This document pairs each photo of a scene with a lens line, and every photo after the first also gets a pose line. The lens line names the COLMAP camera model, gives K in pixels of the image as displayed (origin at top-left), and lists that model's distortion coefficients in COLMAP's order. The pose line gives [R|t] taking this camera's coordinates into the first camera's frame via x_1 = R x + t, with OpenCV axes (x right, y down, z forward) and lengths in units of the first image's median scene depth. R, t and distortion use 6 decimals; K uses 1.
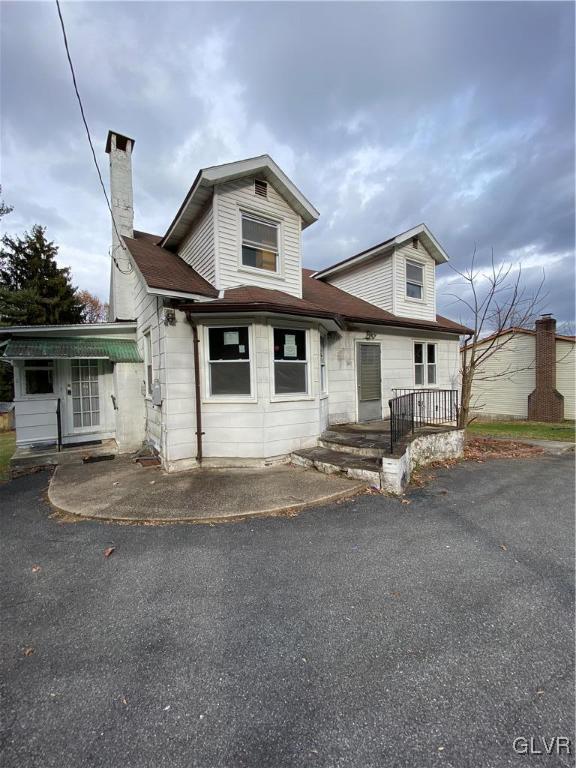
lens RADIAL K [[315.3, 0, 289.6], [0, 315.3, 380.0], [0, 0, 1]] dist [0.015065, -0.017408]
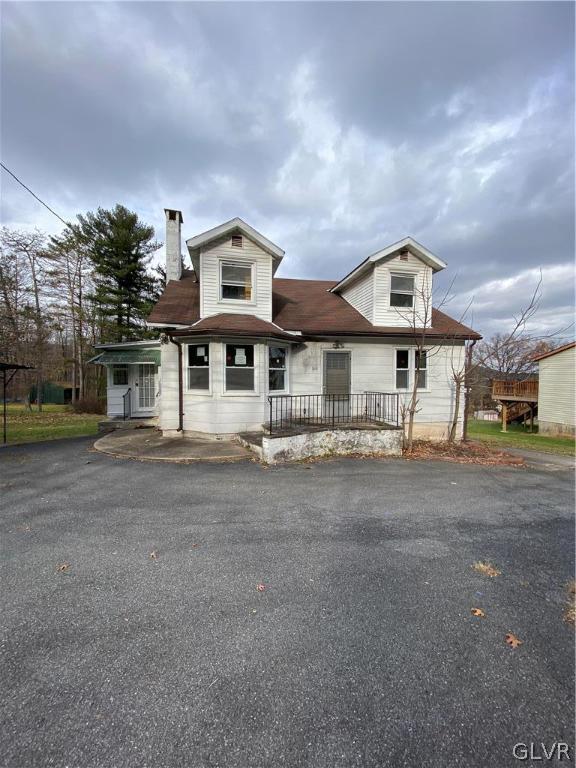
lens RADIAL K [[315.3, 0, 289.6], [0, 315.3, 380.0], [0, 0, 1]] dist [0.015065, -0.017408]
pose [[0.928409, 0.027952, -0.370508, 0.639621], [-0.025817, 0.999609, 0.010722, -0.021968], [0.370663, -0.000389, 0.928767, -0.191256]]
